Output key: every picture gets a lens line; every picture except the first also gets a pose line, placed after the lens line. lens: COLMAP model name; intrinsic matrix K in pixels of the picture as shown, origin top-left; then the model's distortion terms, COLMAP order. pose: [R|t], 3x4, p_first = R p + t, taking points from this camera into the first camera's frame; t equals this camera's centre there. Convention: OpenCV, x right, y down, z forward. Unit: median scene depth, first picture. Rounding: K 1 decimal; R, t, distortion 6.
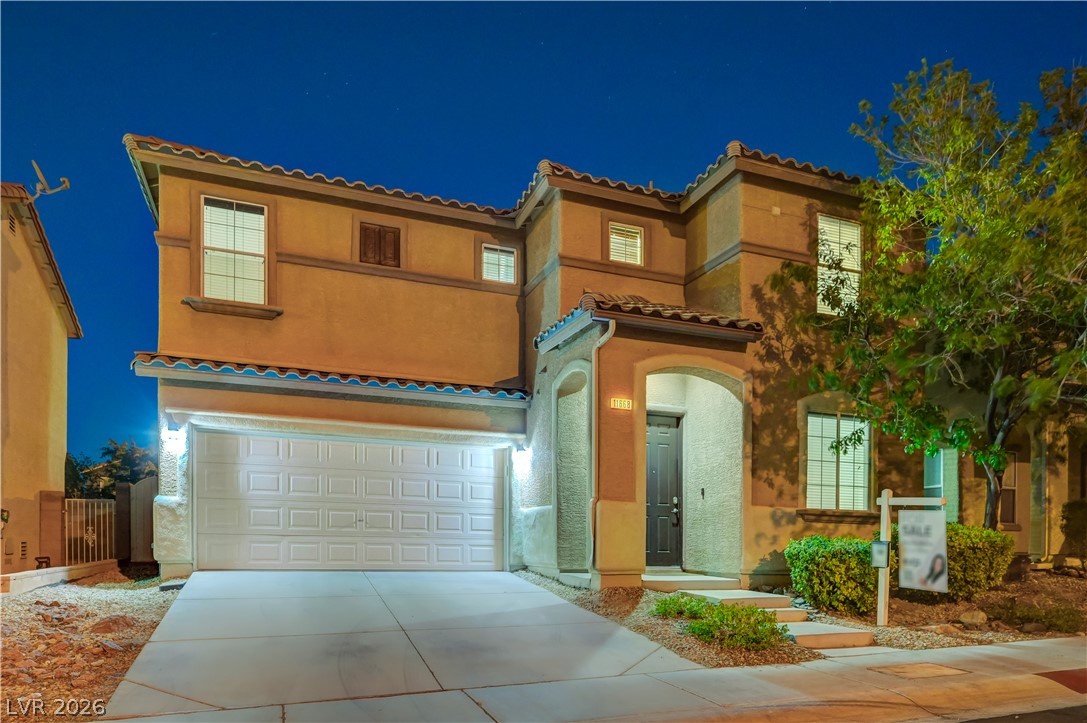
lens RADIAL K [[618.3, 0, 511.2], [0, 618.3, 363.4], [0, 0, 1]] dist [0.000062, 0.000388]
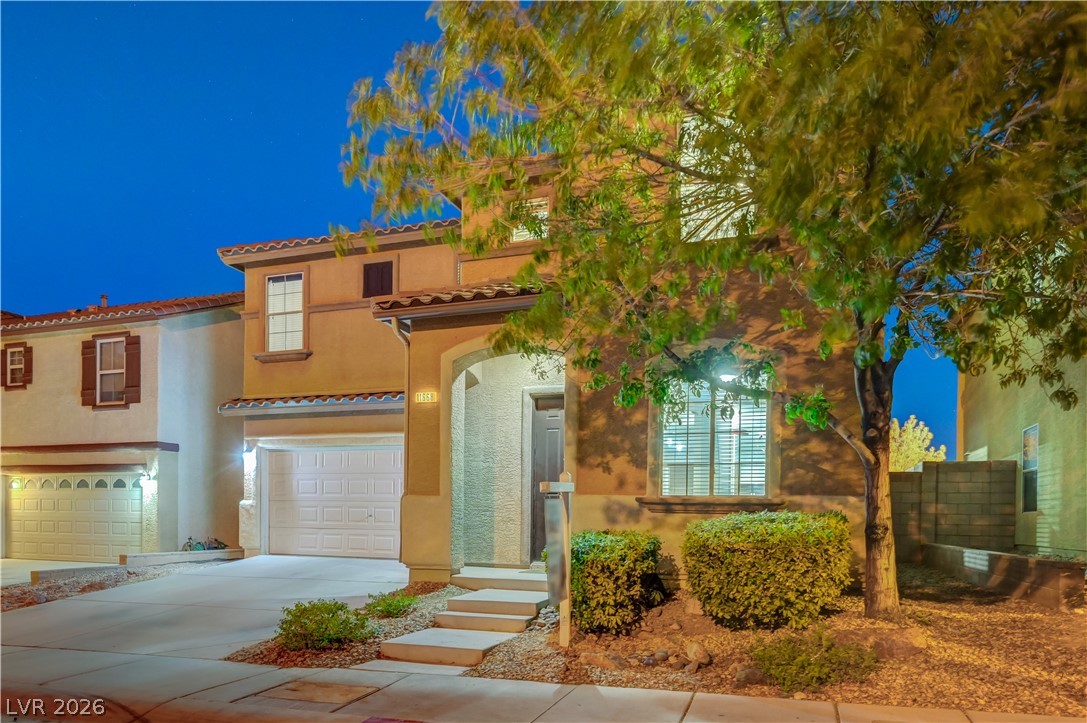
lens RADIAL K [[601.4, 0, 543.5], [0, 601.4, 361.5], [0, 0, 1]] dist [0.000734, 0.000202]
pose [[0.810502, -0.155459, -0.564729, 0.724684], [0.159508, 0.986278, -0.042578, 0.065196], [0.563599, -0.055570, 0.824177, 0.256159]]
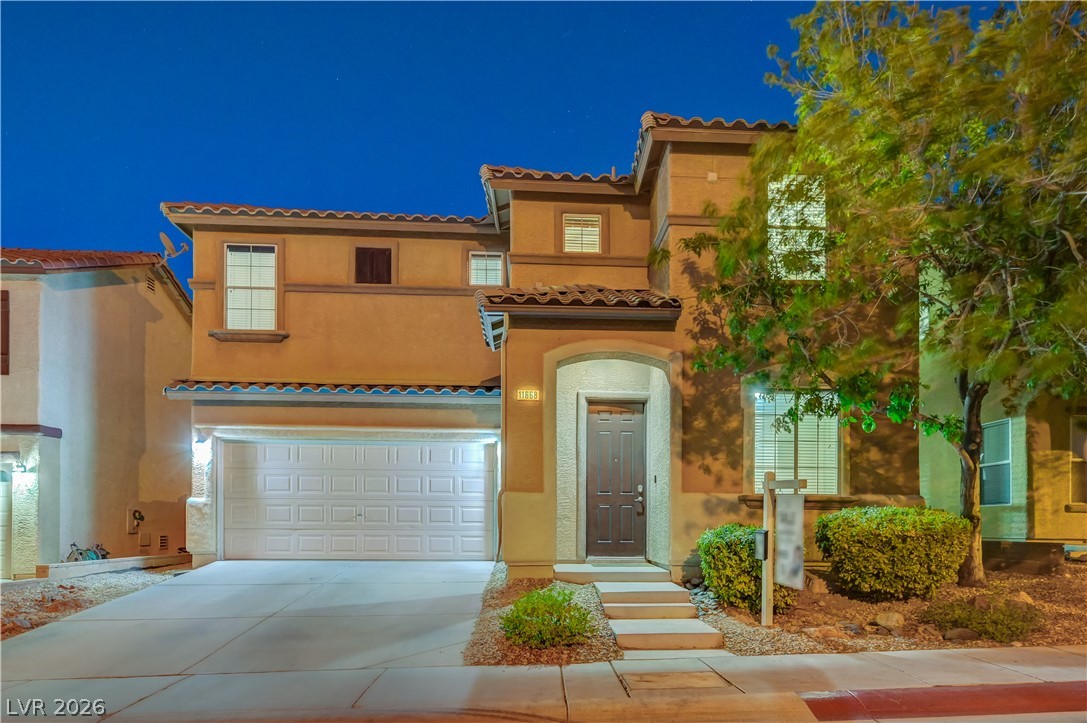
lens RADIAL K [[578.2, 0, 543.5], [0, 578.2, 361.5], [0, 0, 1]] dist [0.000023, 0.000330]
pose [[0.963076, -0.085093, -0.255430, 0.365726], [0.084558, 0.996332, -0.013098, 0.020912], [0.255607, -0.008985, 0.966739, 0.082341]]
